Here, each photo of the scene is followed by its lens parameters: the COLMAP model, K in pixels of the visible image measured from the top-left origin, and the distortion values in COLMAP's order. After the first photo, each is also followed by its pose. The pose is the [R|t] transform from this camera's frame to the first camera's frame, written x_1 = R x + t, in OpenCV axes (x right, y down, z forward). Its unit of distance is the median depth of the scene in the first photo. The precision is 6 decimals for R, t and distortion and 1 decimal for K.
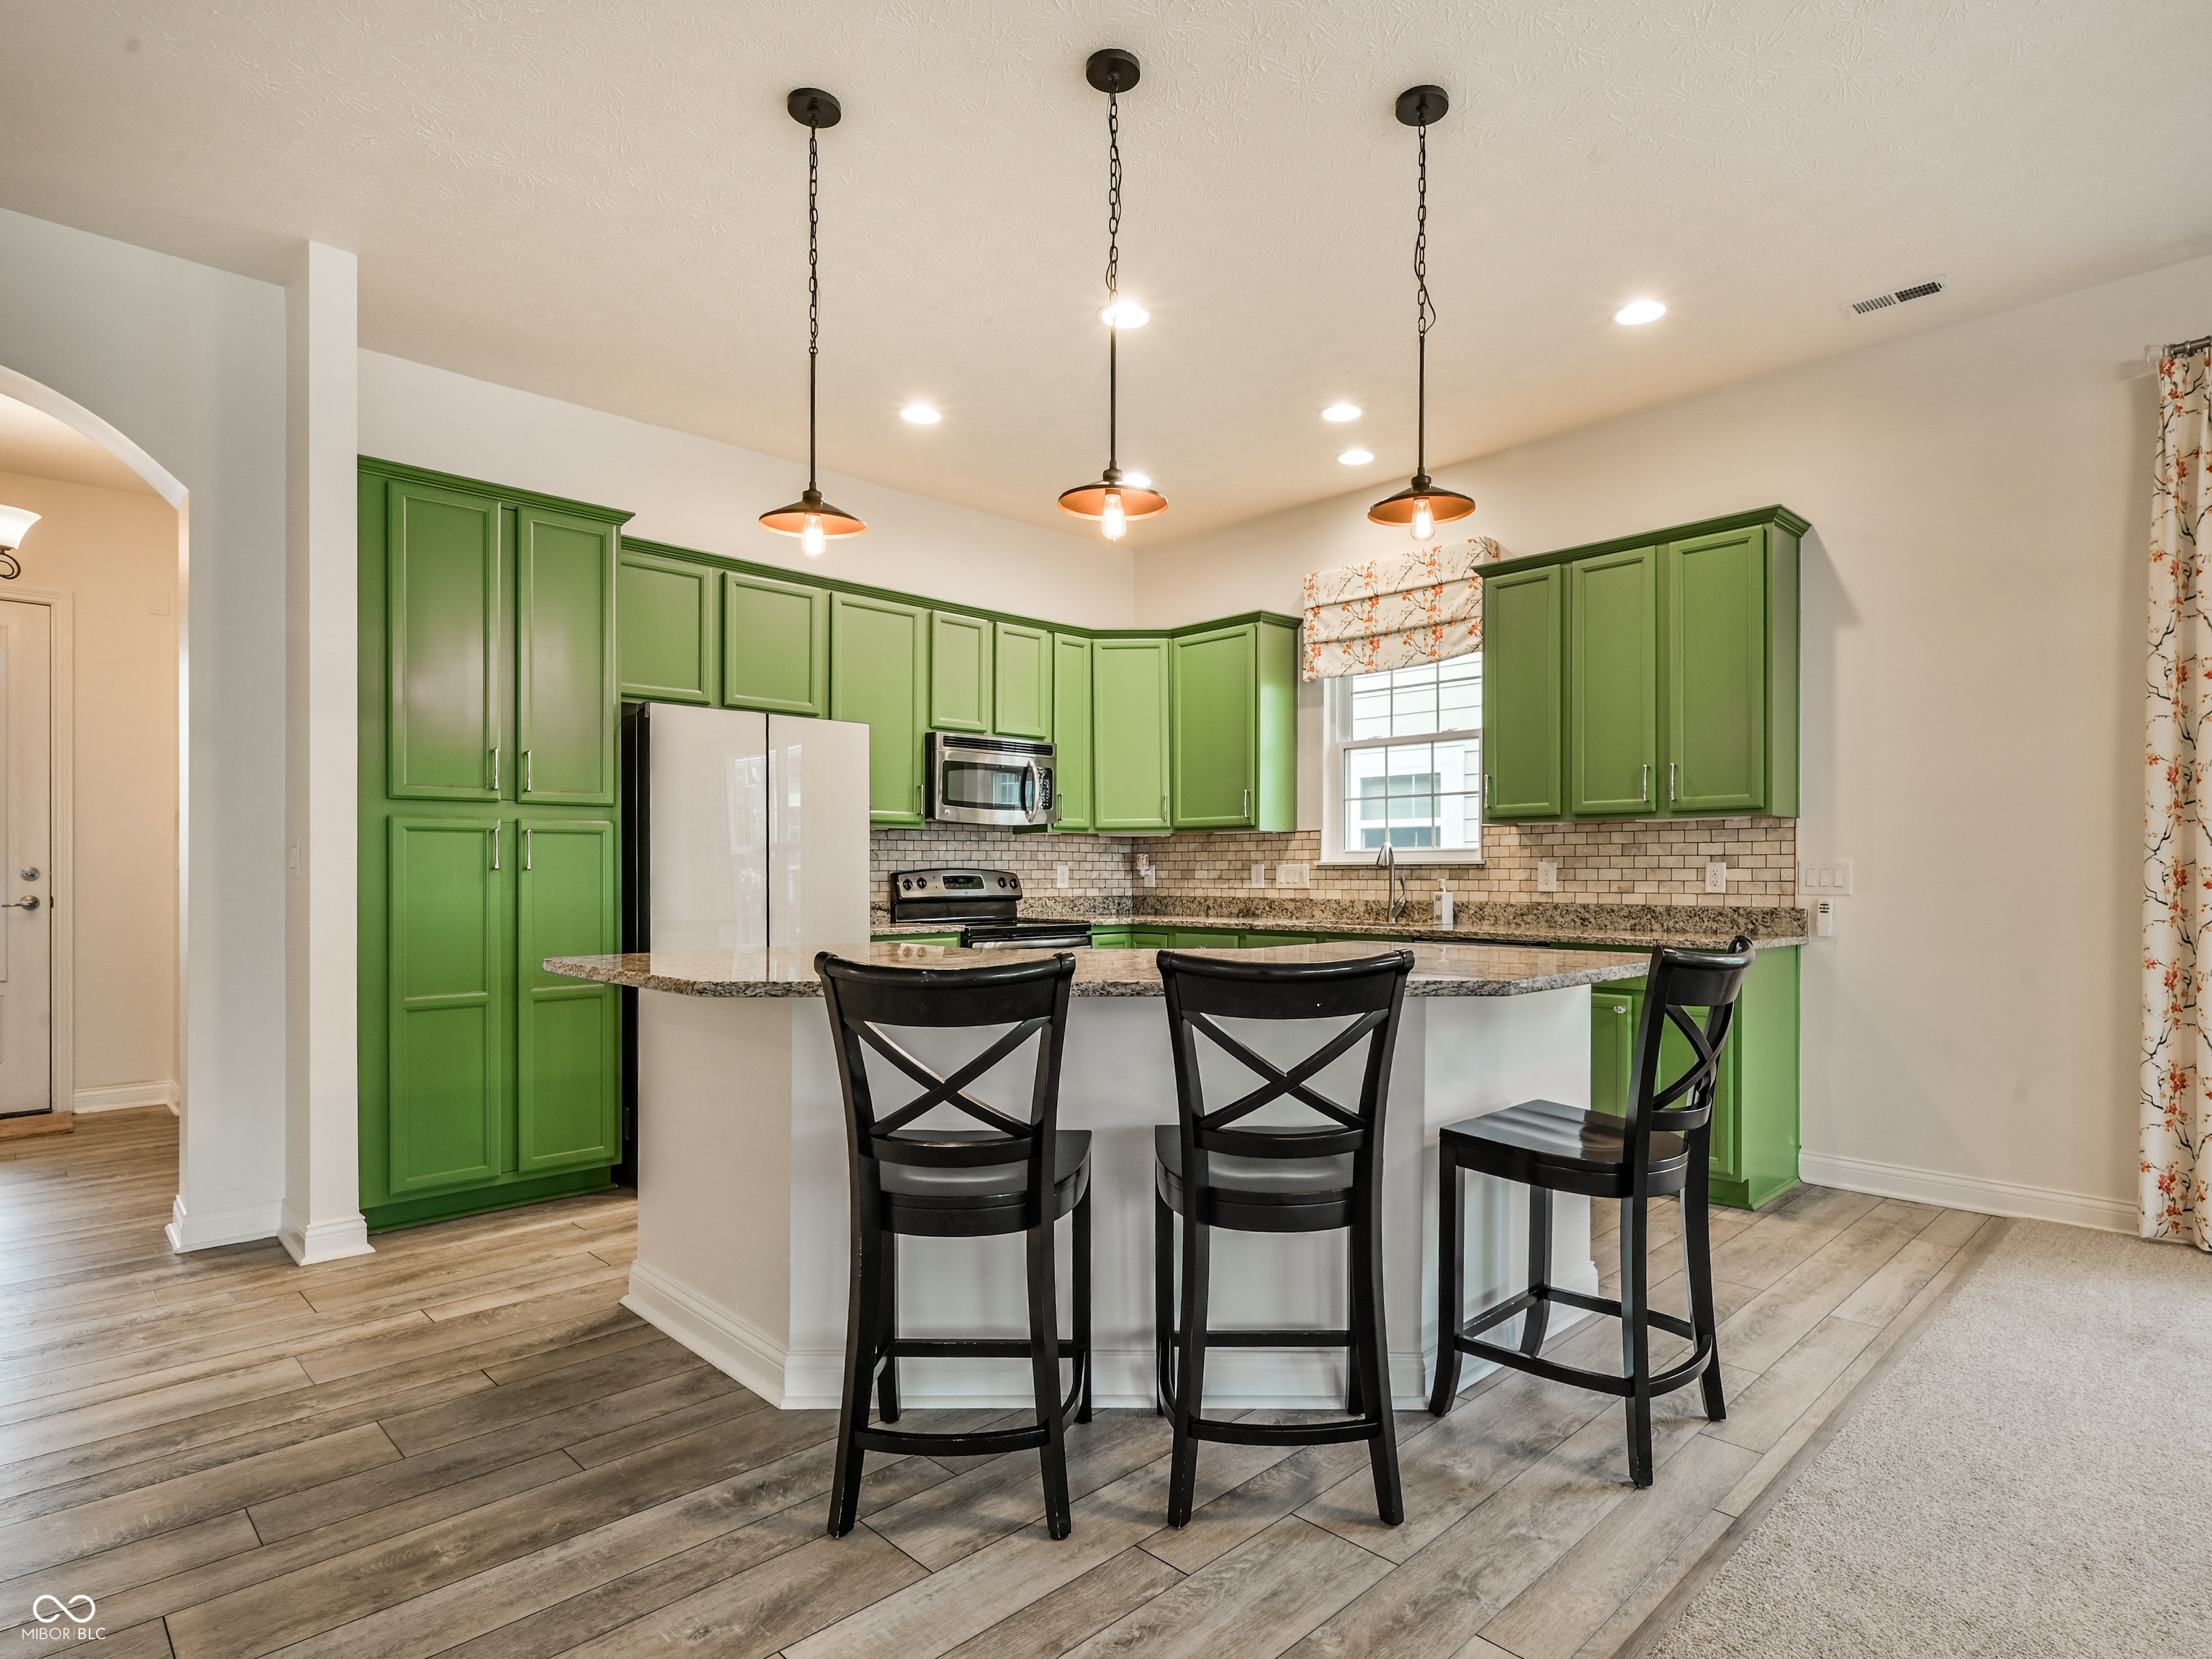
lens RADIAL K [[1183.6, 0, 1128.6], [0, 1183.6, 870.3], [0, 0, 1]] dist [0.000094, -0.000152]
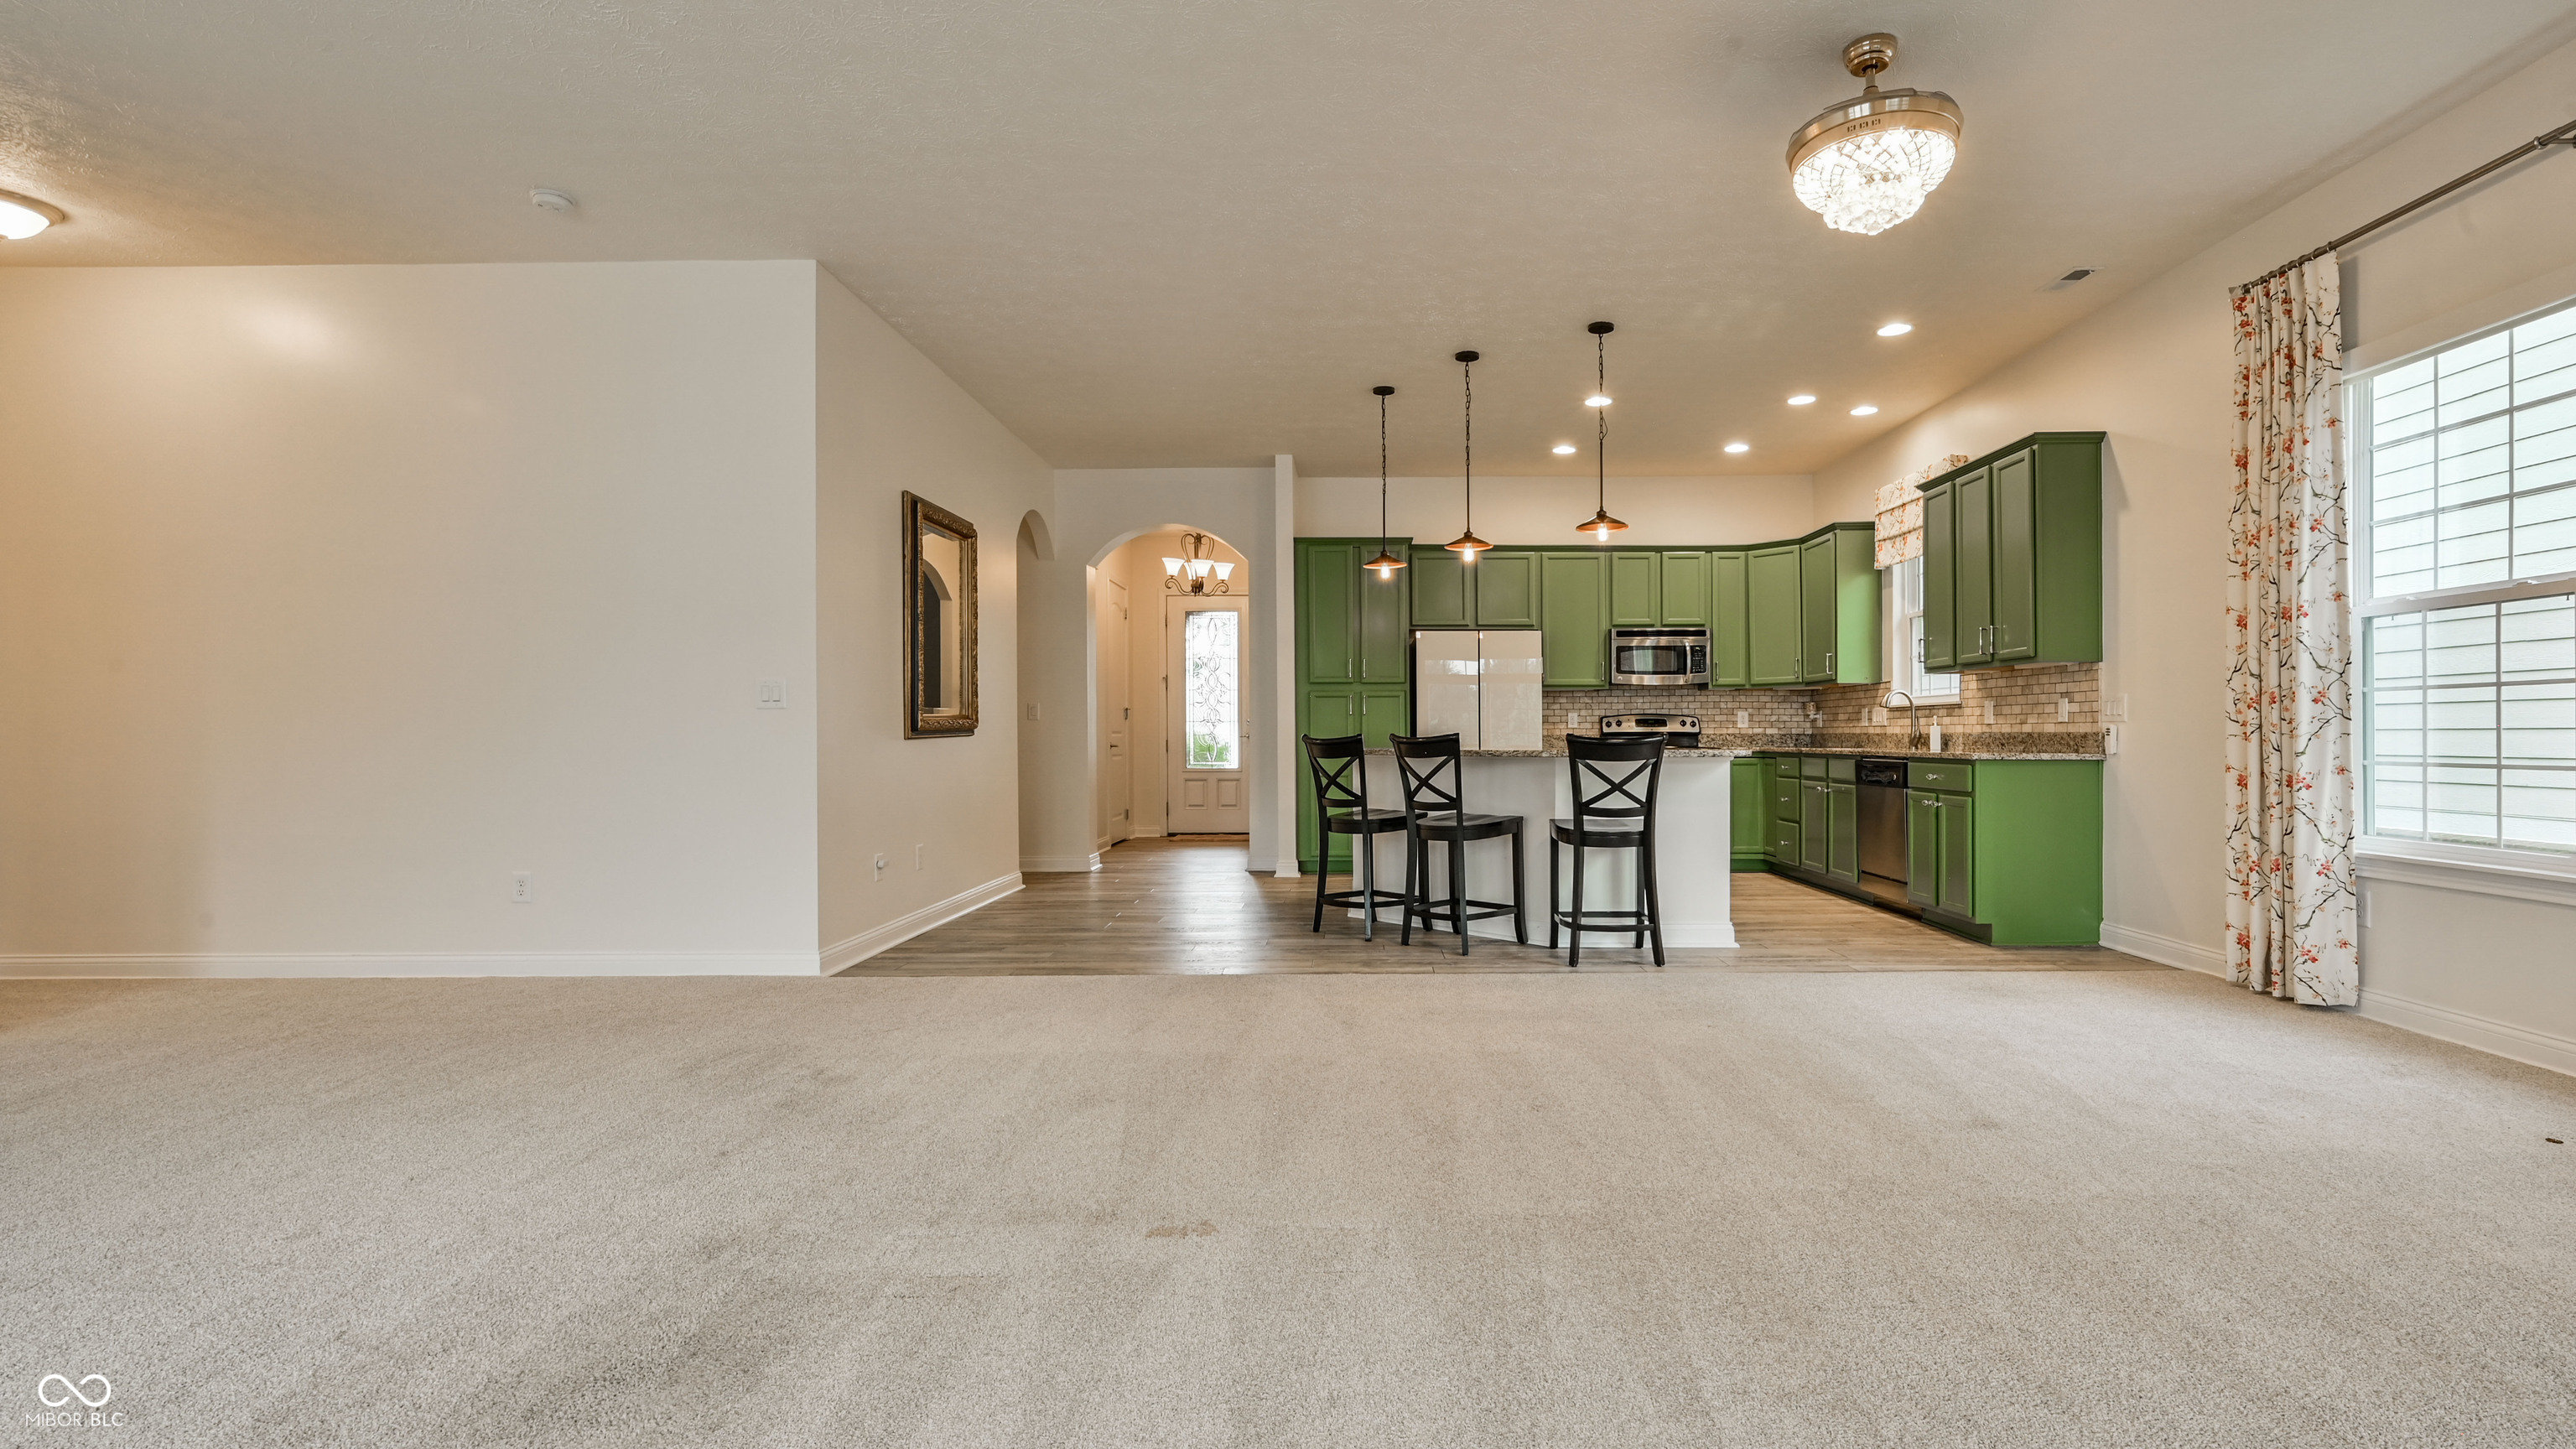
lens RADIAL K [[1178.6, 0, 1331.7], [0, 1178.6, 741.0], [0, 0, 1]] dist [-0.000729, 0.000024]
pose [[0.698116, 0.002903, -0.715979, 0.820366], [0.002106, 0.999979, 0.006108, 0.028861], [0.715982, -0.005772, 0.698095, -0.443790]]
